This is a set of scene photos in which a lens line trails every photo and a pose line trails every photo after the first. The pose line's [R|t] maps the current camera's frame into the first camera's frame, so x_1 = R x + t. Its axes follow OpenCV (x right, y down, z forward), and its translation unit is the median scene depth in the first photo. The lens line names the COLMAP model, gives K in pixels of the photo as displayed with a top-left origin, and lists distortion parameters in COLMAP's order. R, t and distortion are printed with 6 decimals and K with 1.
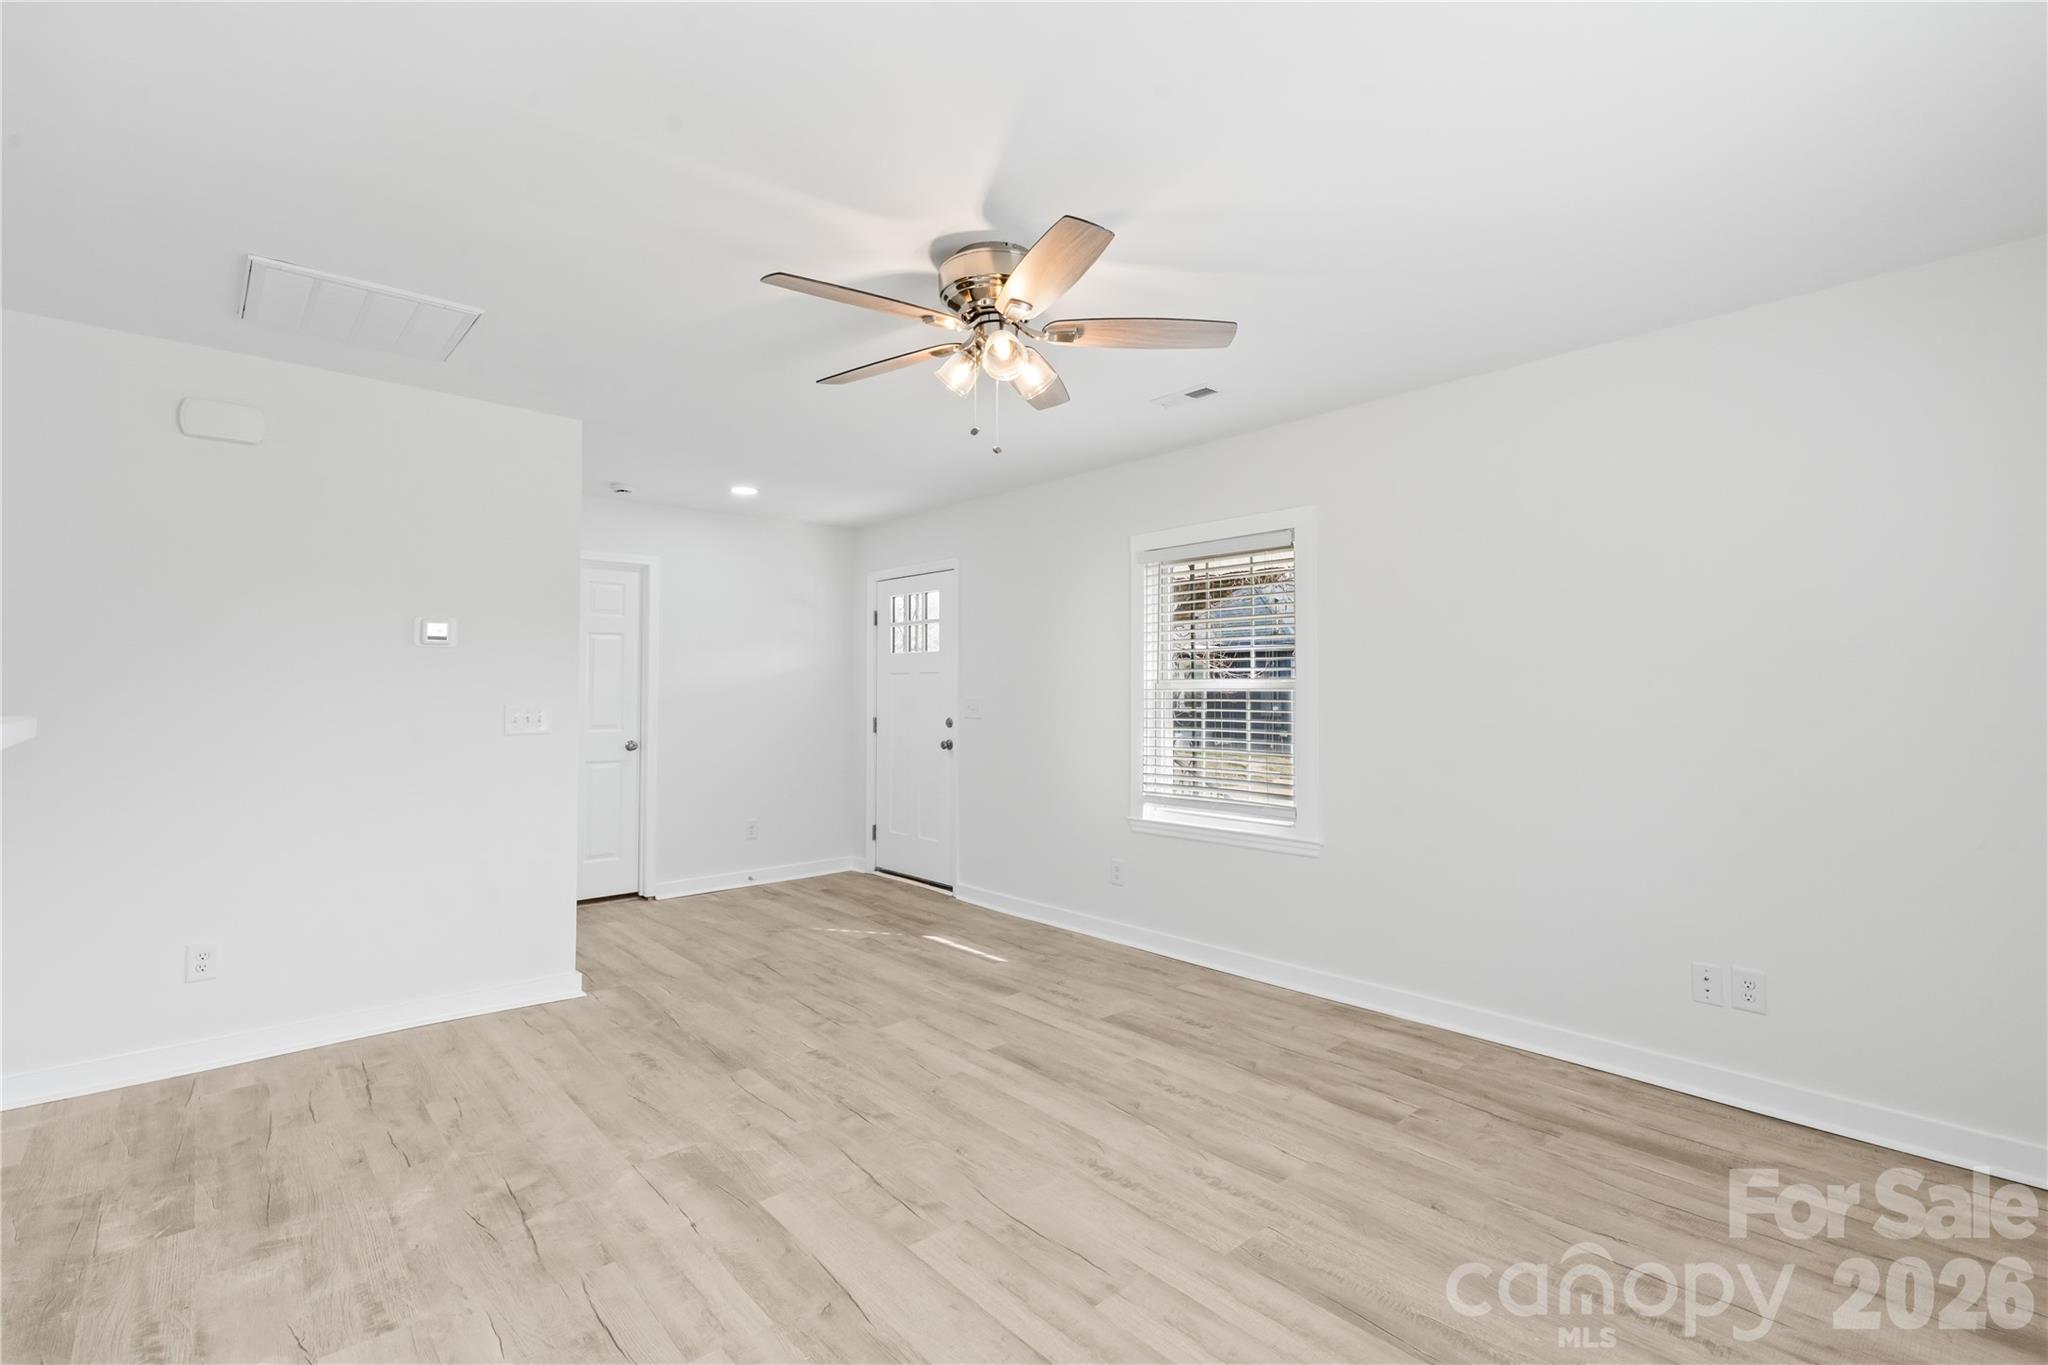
lens RADIAL K [[917.8, 0, 1012.4], [0, 917.8, 675.6], [0, 0, 1]] dist [-0.000777, 0.000331]
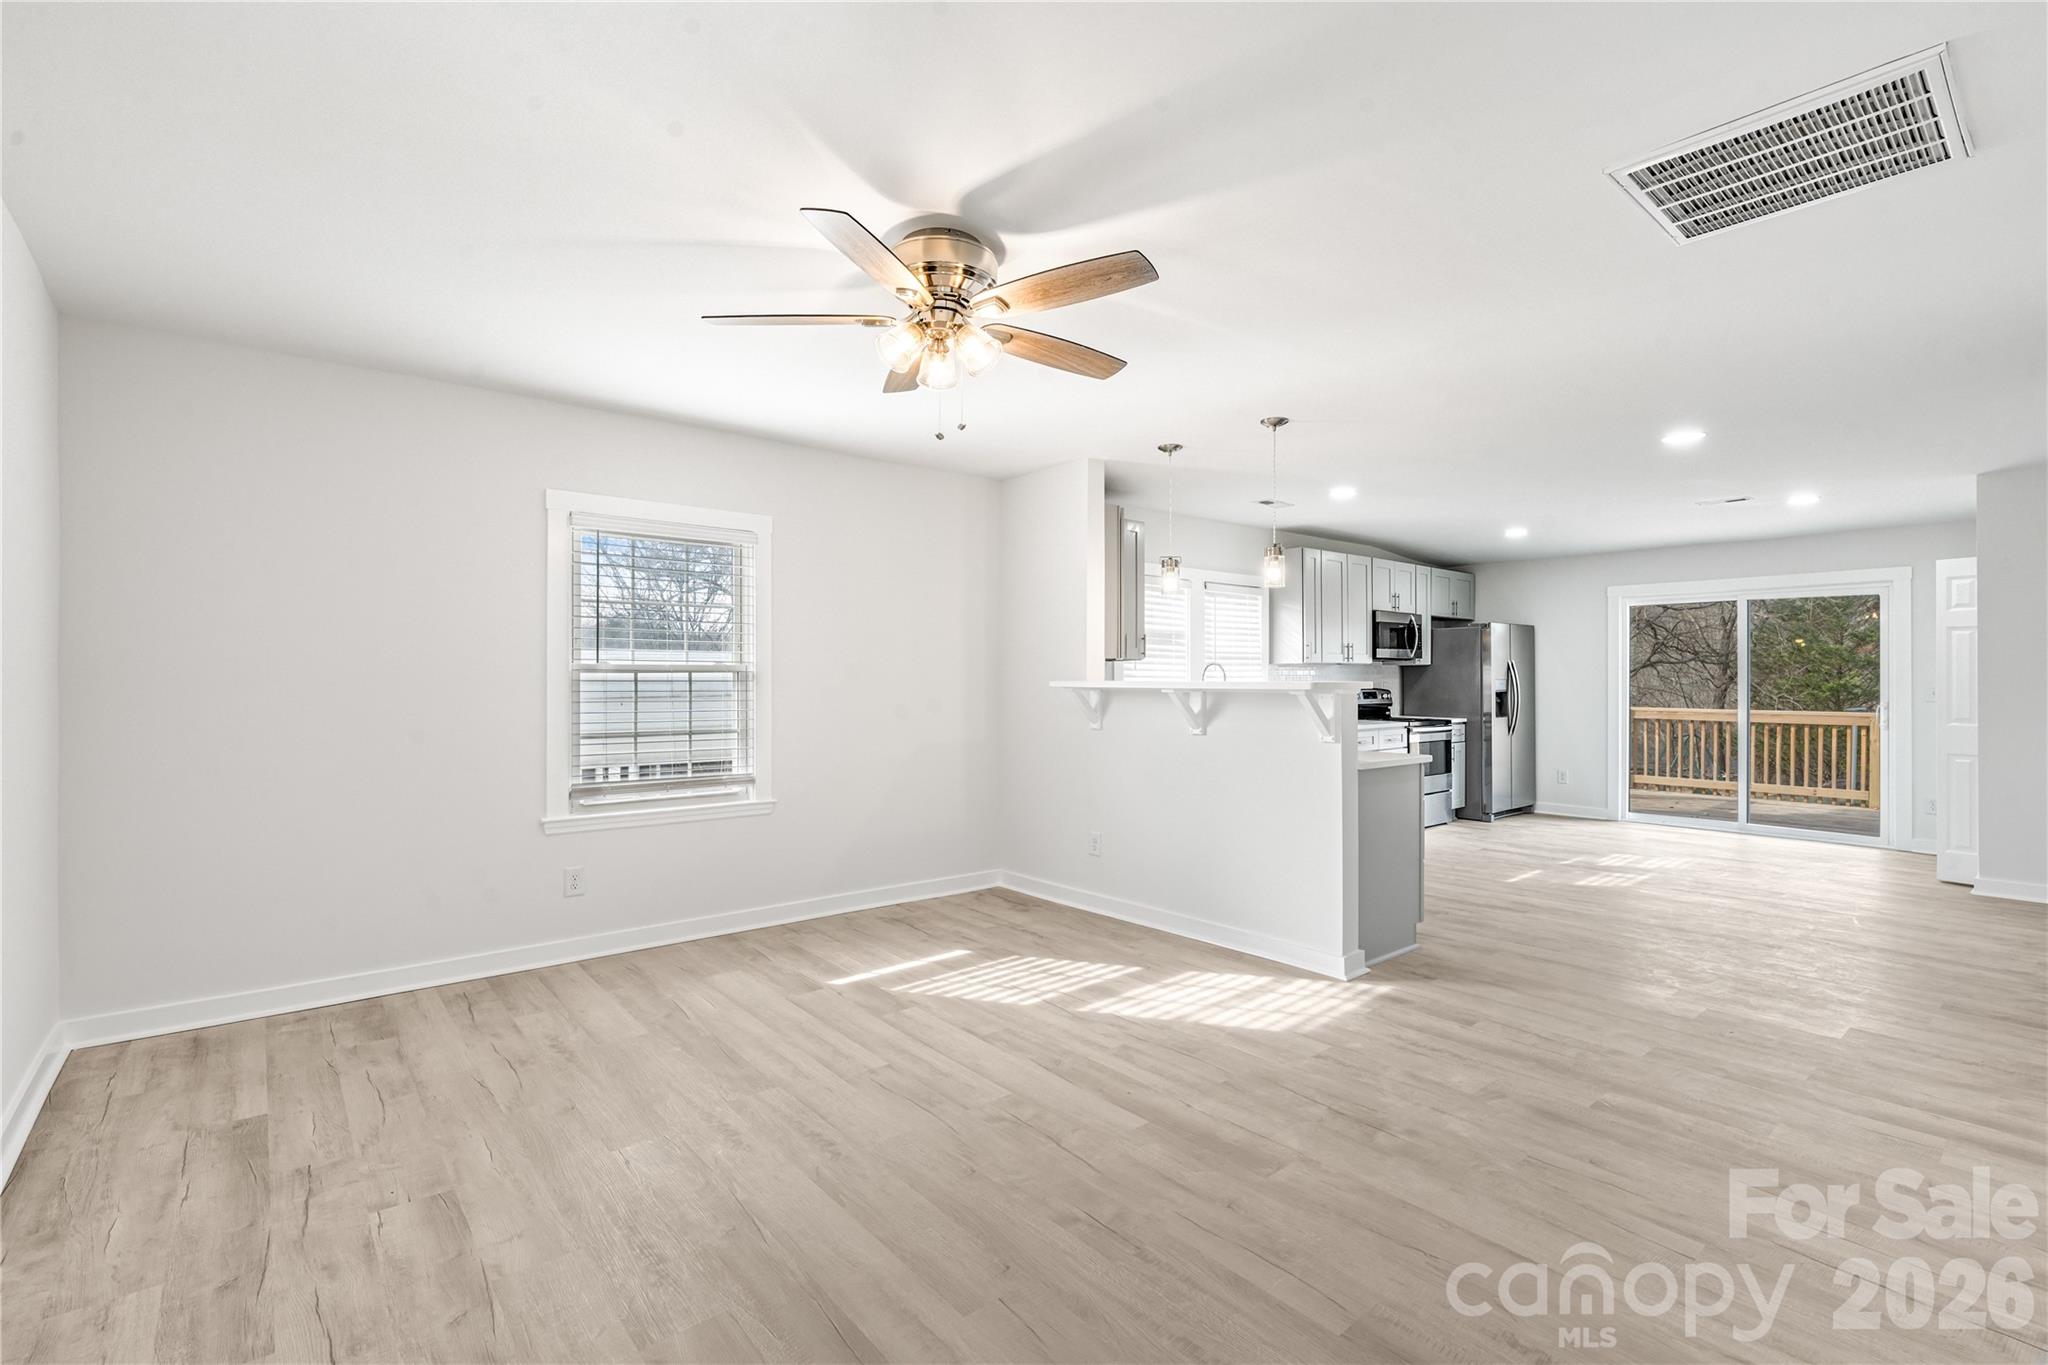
lens RADIAL K [[917.8, 0, 1012.4], [0, 917.8, 675.6], [0, 0, 1]] dist [-0.000777, 0.000331]
pose [[-0.999606, -0.004178, 0.027772, -0.123337], [-0.004464, 0.999938, -0.010224, 0.028644], [-0.027727, -0.010344, -0.999562, 1.953405]]
